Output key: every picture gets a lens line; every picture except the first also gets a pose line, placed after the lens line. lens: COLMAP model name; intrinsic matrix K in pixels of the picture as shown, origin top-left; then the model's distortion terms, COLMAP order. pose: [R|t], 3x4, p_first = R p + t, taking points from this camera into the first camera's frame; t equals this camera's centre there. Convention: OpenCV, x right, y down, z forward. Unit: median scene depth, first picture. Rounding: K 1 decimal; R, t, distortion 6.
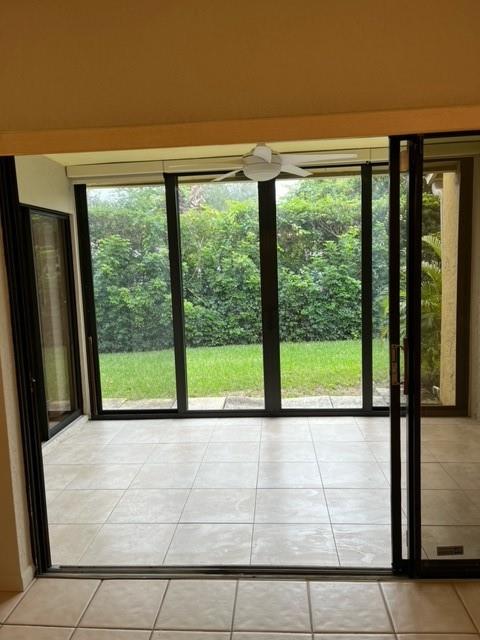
lens RADIAL K [[482.5, 0, 240.0], [0, 482.5, 320.0], [0, 0, 1]] dist [-0.002489, -0.000429]
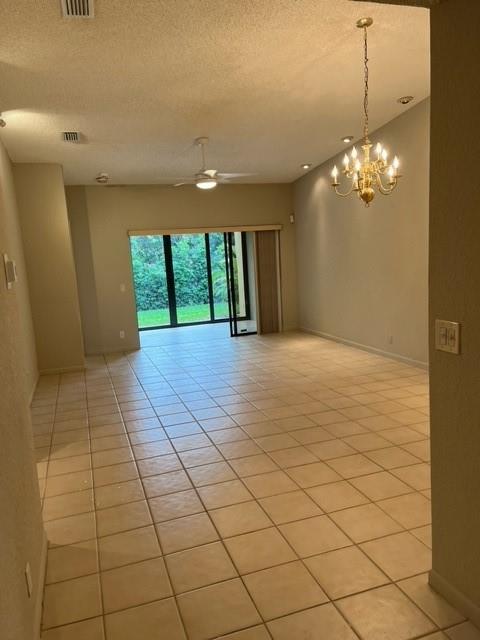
lens RADIAL K [[496.6, 0, 240.0], [0, 496.6, 320.0], [0, 0, 1]] dist [0.002687, 0.000770]
pose [[0.920852, -0.076077, 0.382419, -0.271018], [0.073098, 0.997075, 0.022337, 0.065230], [-0.383000, 0.007385, 0.923719, -0.654327]]
